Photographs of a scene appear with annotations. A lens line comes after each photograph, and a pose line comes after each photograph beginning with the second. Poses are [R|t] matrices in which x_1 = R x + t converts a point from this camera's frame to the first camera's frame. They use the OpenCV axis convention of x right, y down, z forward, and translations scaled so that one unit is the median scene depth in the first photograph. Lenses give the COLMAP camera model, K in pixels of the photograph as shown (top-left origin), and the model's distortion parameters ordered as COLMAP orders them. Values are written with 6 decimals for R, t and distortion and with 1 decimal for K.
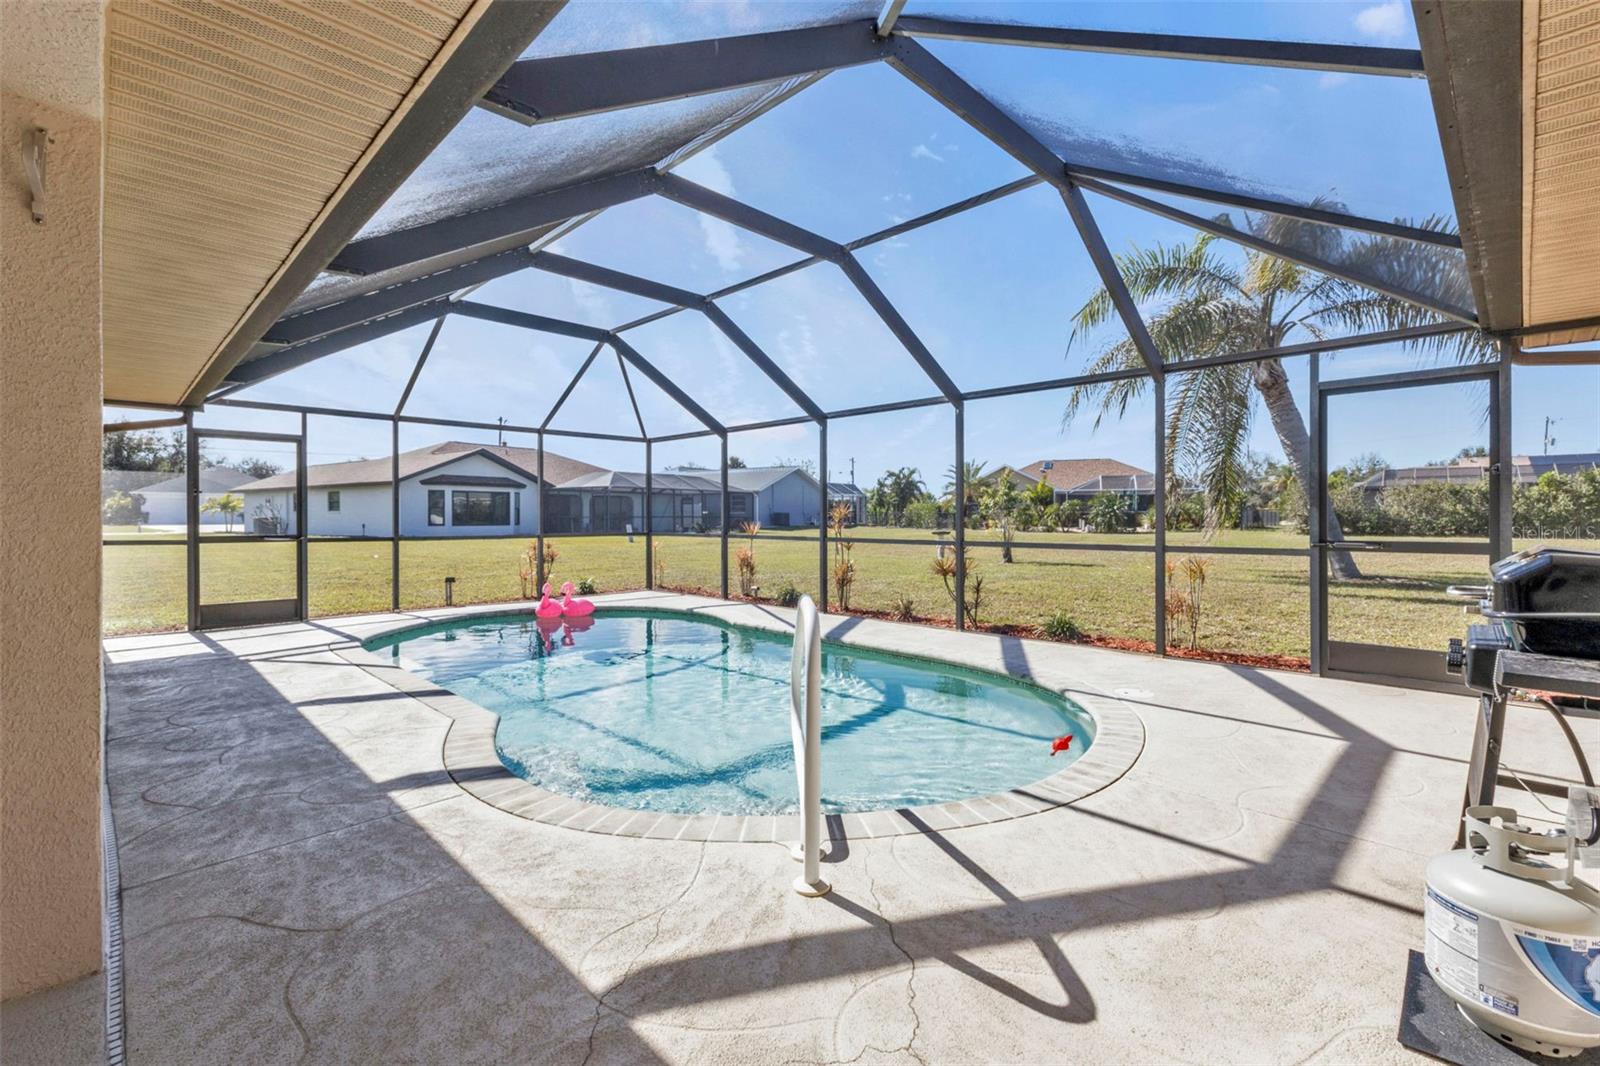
lens RADIAL K [[710.5, 0, 809.8], [0, 710.5, 516.5], [0, 0, 1]] dist [0.011643, -0.000568]
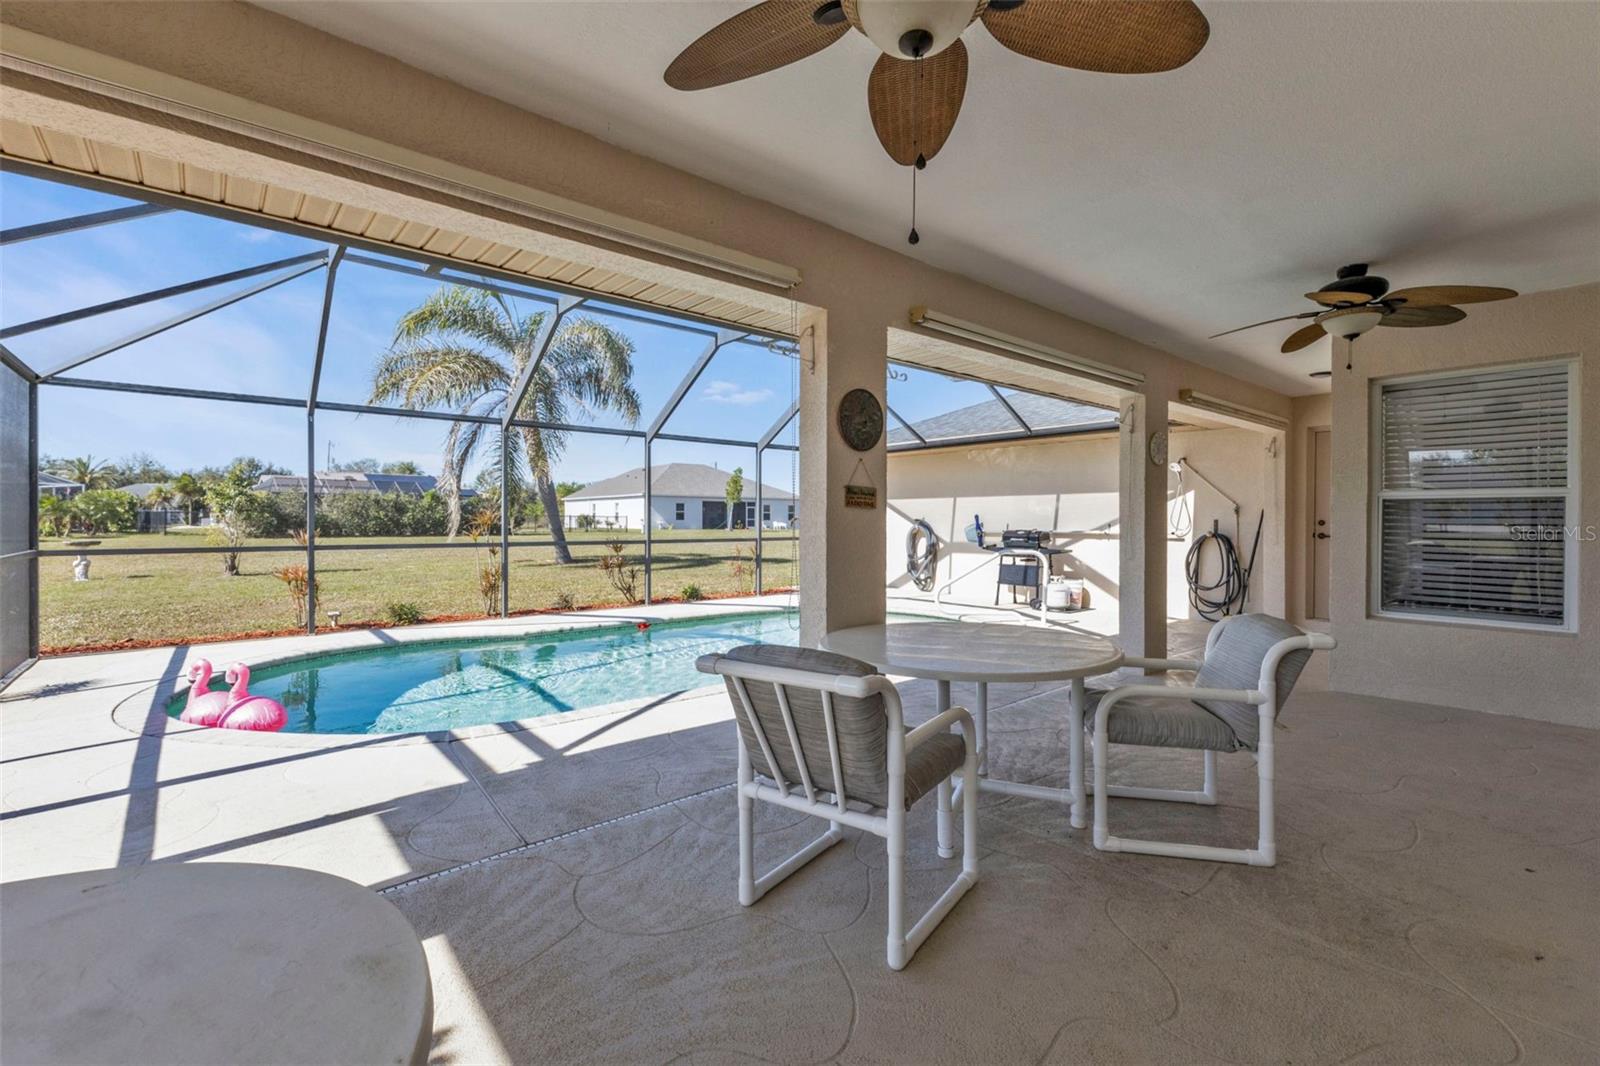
lens RADIAL K [[693.8, 0, 793.0], [0, 693.8, 525.3], [0, 0, 1]] dist [0.000867, -0.000098]
pose [[0.109184, -0.004062, 0.994013, -0.876802], [-0.003769, 0.999983, 0.004500, -0.000578], [-0.994014, -0.004238, 0.109167, 0.453057]]
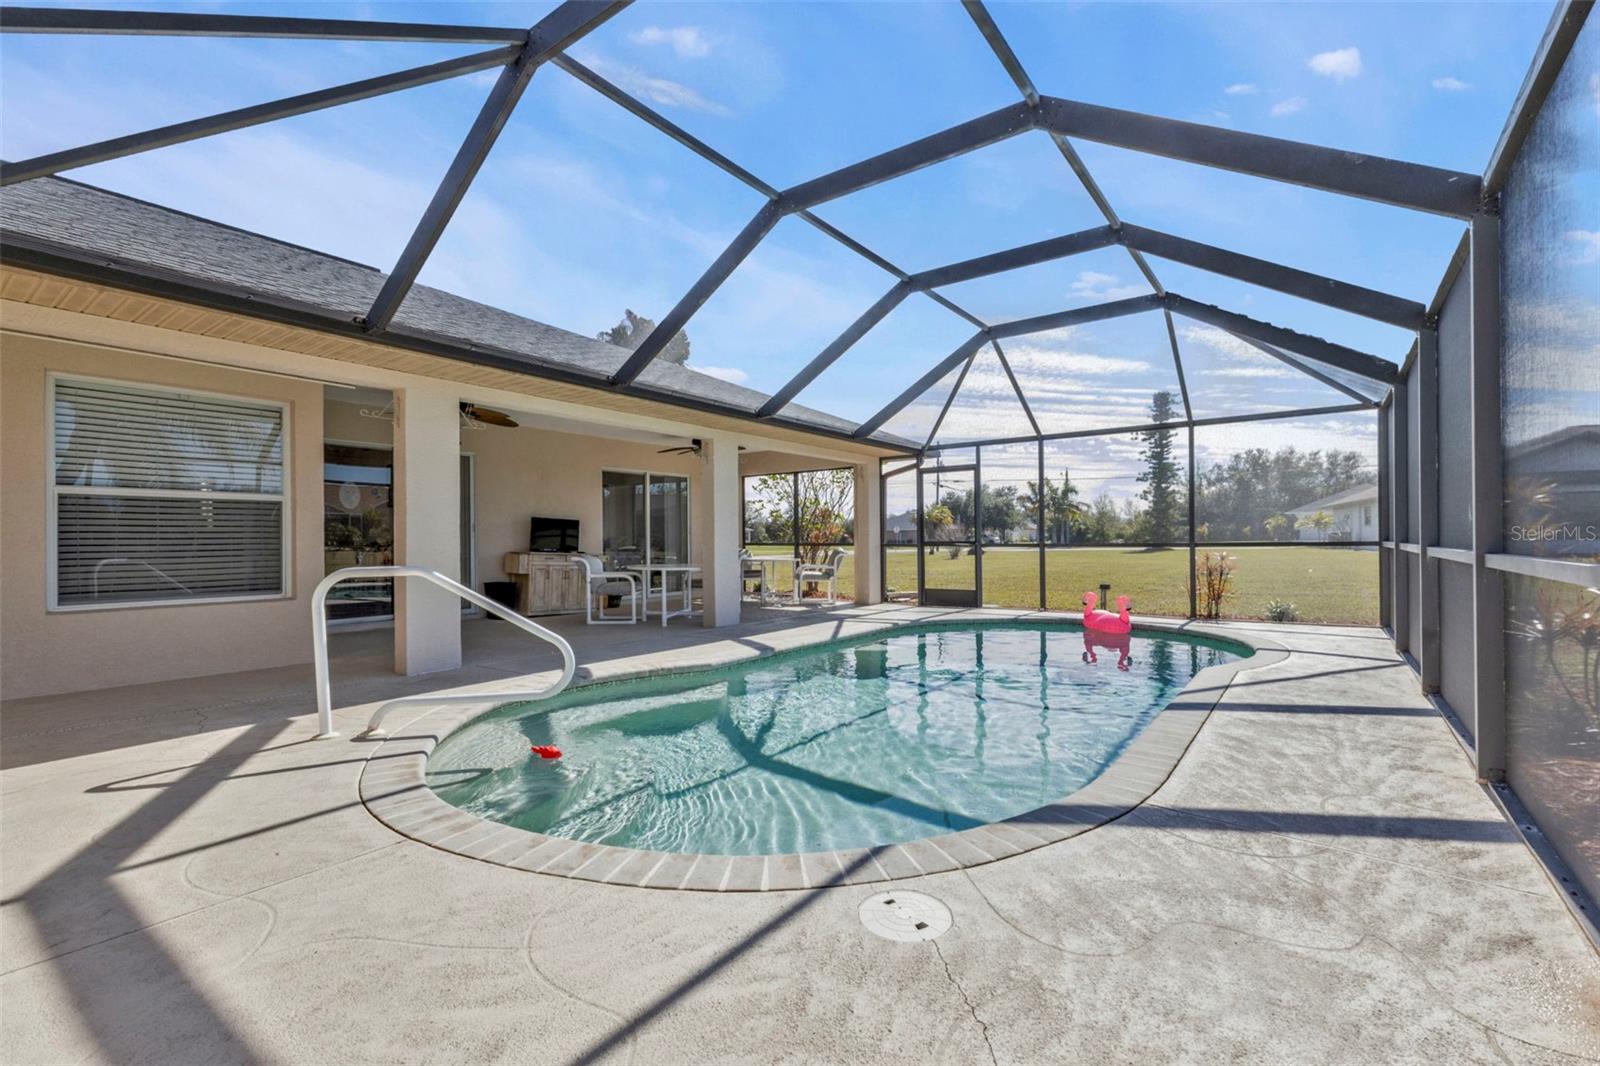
lens RADIAL K [[691.9, 0, 800.0], [0, 691.9, 533.0], [0, 0, 1]] dist [0.005383, 0.000307]
pose [[0.132673, -0.011034, -0.991098, 0.435827], [0.009374, 0.999907, -0.009878, 0.018387], [0.991116, -0.007980, 0.132764, 0.467915]]
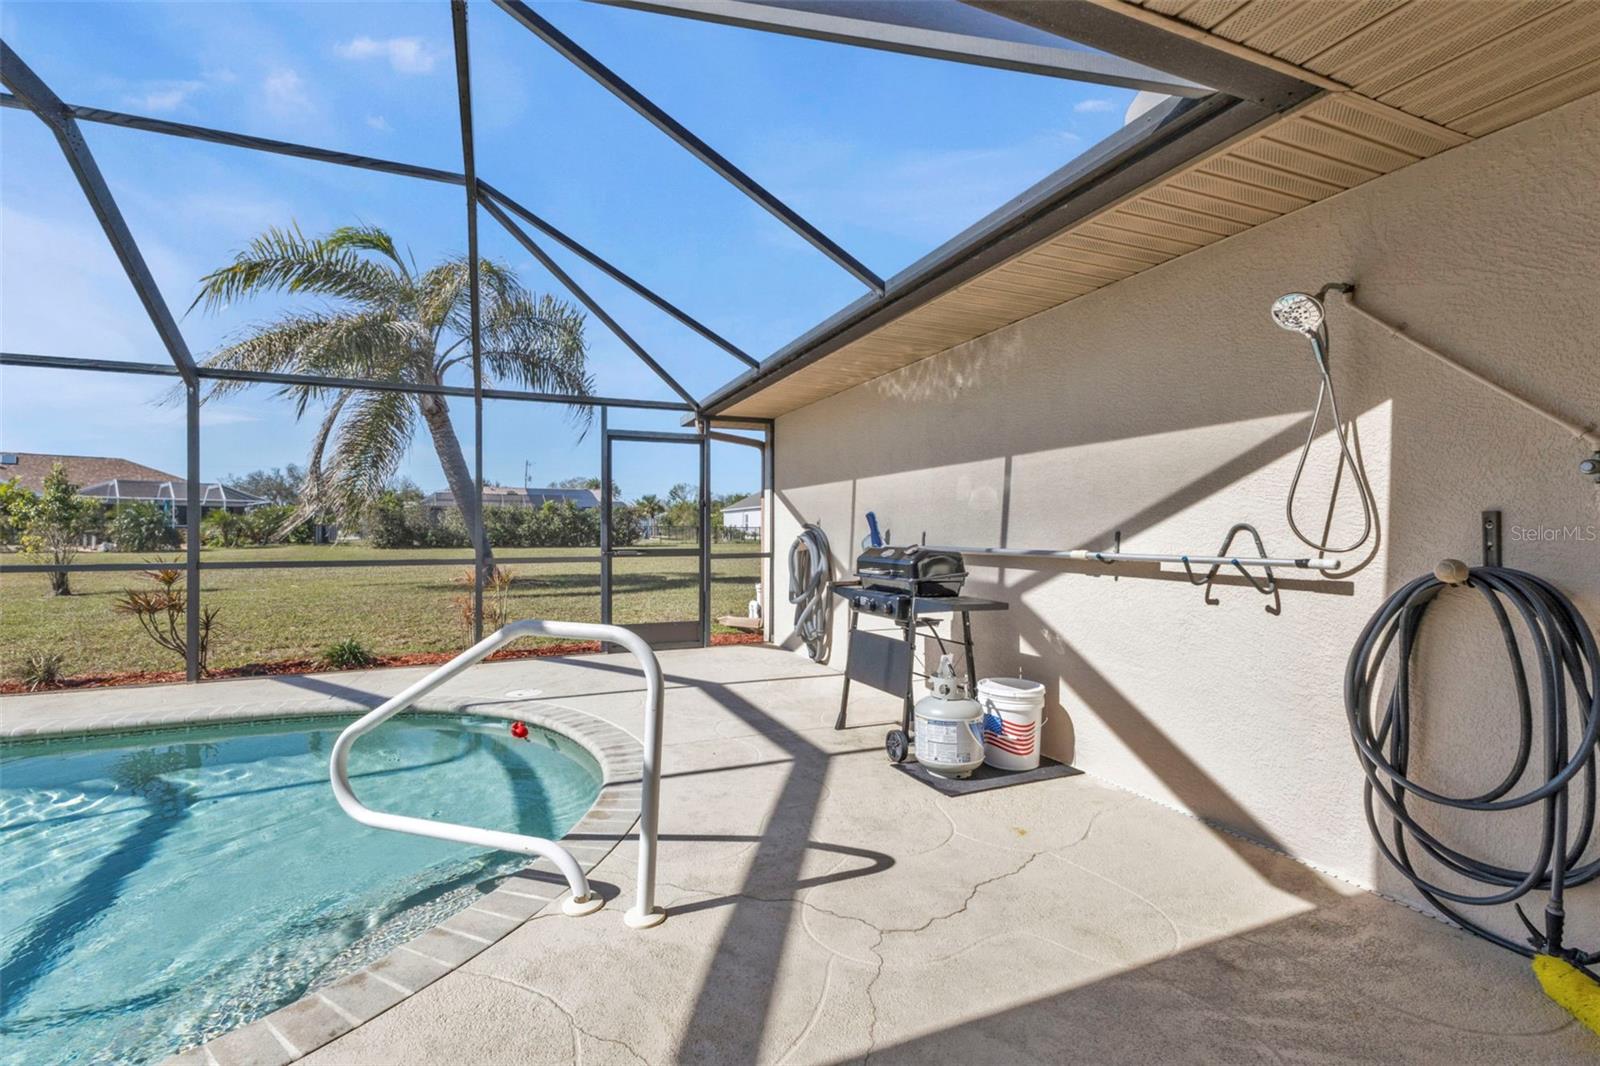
lens RADIAL K [[701.4, 0, 784.5], [0, 701.4, 546.1], [0, 0, 1]] dist [0.005628, 0.000216]
pose [[0.389659, -0.017121, 0.920800, -0.196080], [-0.001299, 0.999816, 0.019139, 0.001121], [-0.920958, -0.008654, 0.389565, 0.116499]]
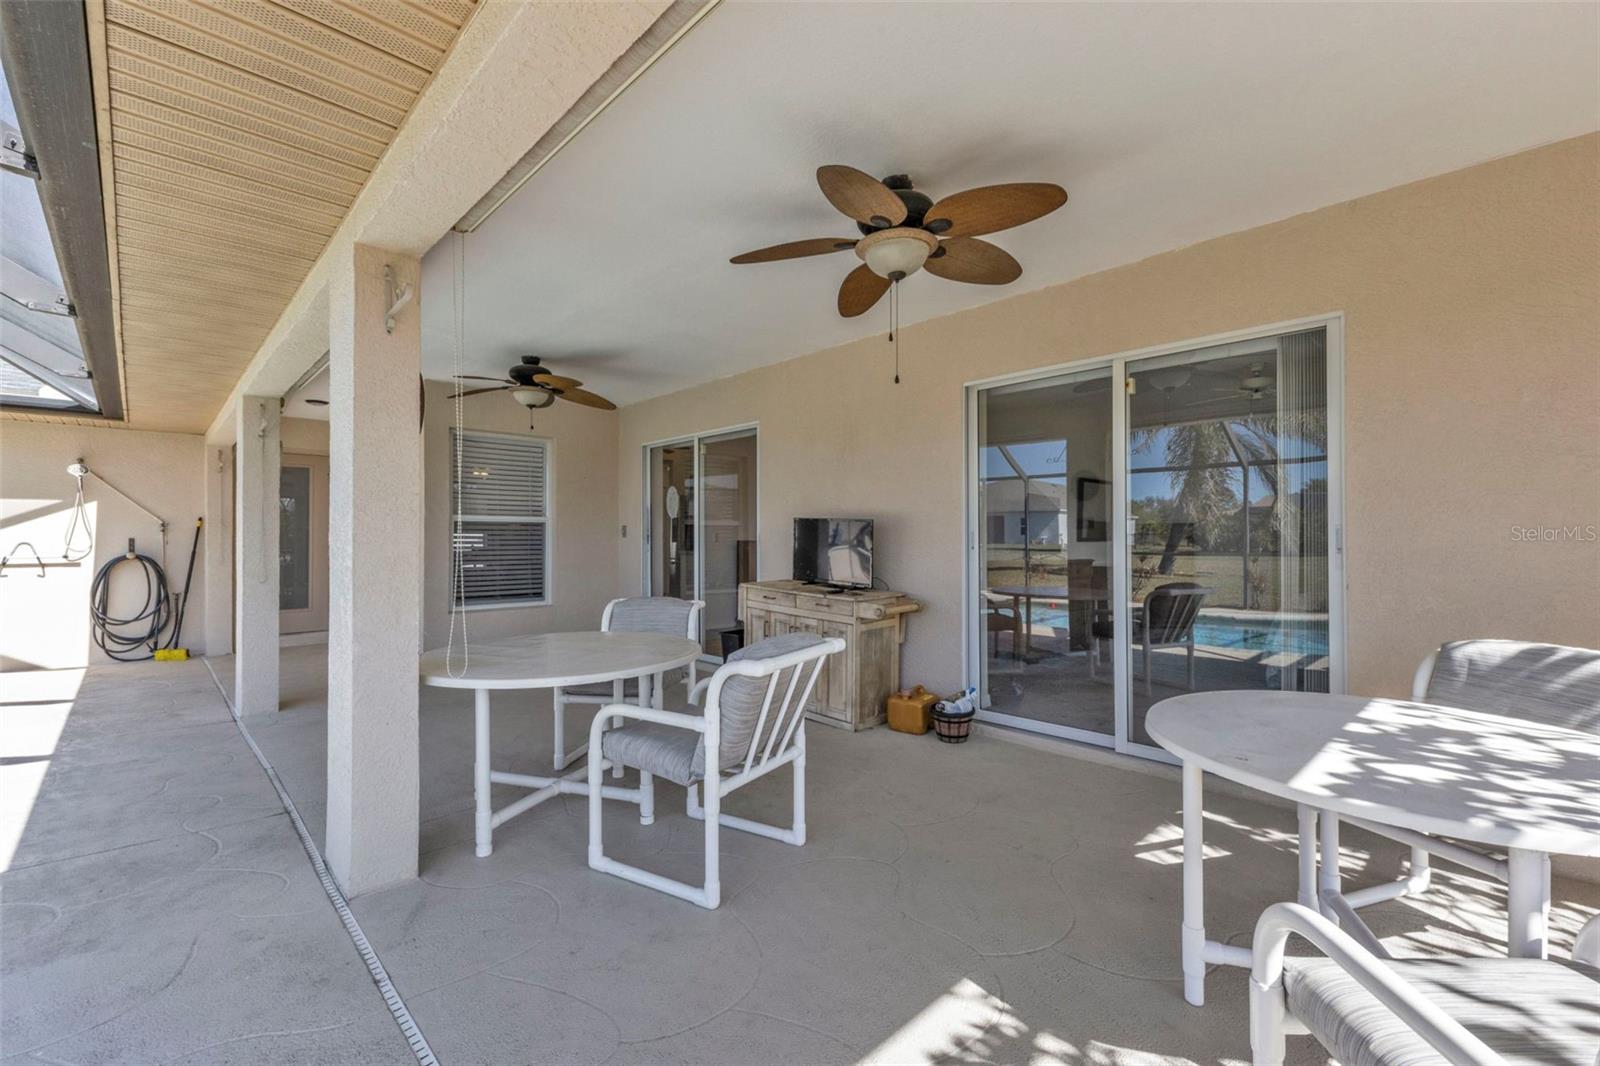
lens RADIAL K [[710.5, 0, 809.8], [0, 710.5, 516.5], [0, 0, 1]] dist [0.011643, -0.000568]
pose [[-0.999544, 0.008340, 0.029035, -0.672165], [0.007400, 0.999450, -0.032316, 0.000815], [-0.029289, -0.032086, -0.999056, 0.763950]]
